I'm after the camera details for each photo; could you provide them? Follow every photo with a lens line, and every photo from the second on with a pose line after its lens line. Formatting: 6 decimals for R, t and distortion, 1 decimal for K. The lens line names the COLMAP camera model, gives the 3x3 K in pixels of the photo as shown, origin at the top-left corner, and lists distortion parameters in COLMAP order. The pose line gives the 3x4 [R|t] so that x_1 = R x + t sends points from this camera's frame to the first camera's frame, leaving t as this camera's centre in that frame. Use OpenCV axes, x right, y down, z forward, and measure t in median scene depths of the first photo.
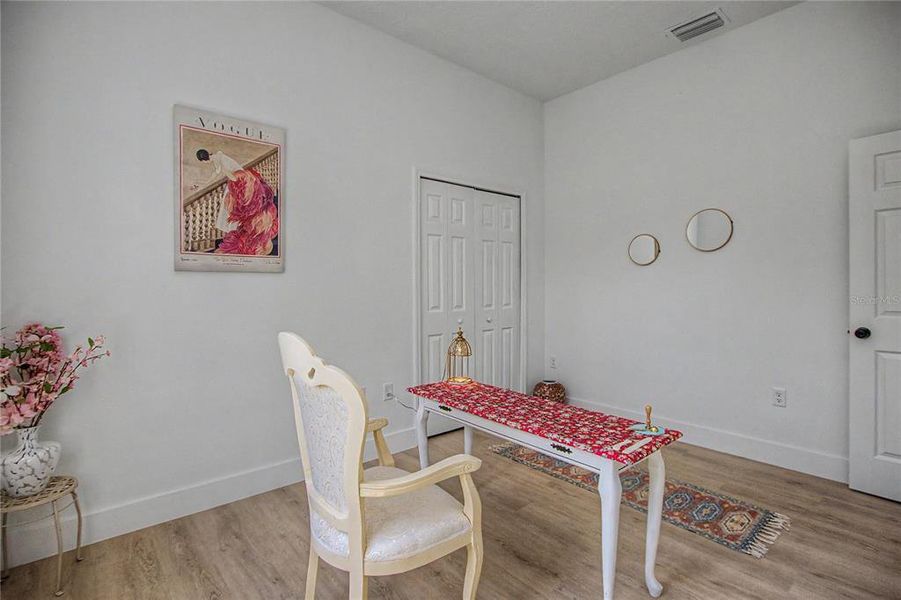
lens RADIAL K [[401.0, 0, 464.1], [0, 401.0, 290.1], [0, 0, 1]] dist [-0.024855, -0.000030]
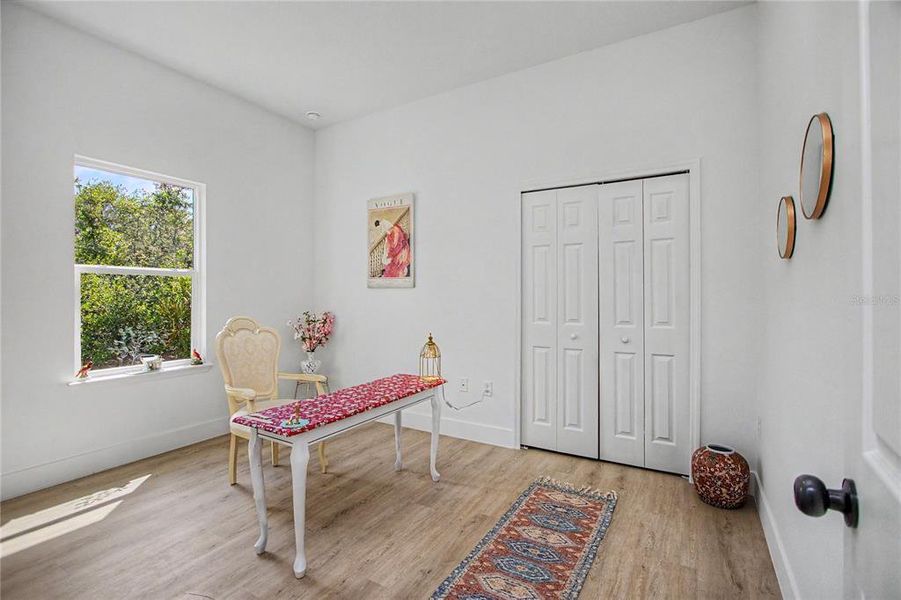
lens RADIAL K [[401.0, 0, 464.1], [0, 401.0, 290.1], [0, 0, 1]] dist [-0.024855, -0.000030]
pose [[0.374495, -0.006455, -0.927207, 1.093078], [-0.010250, 0.999886, -0.011101, -0.020248], [0.927172, 0.013661, 0.374386, 0.642672]]
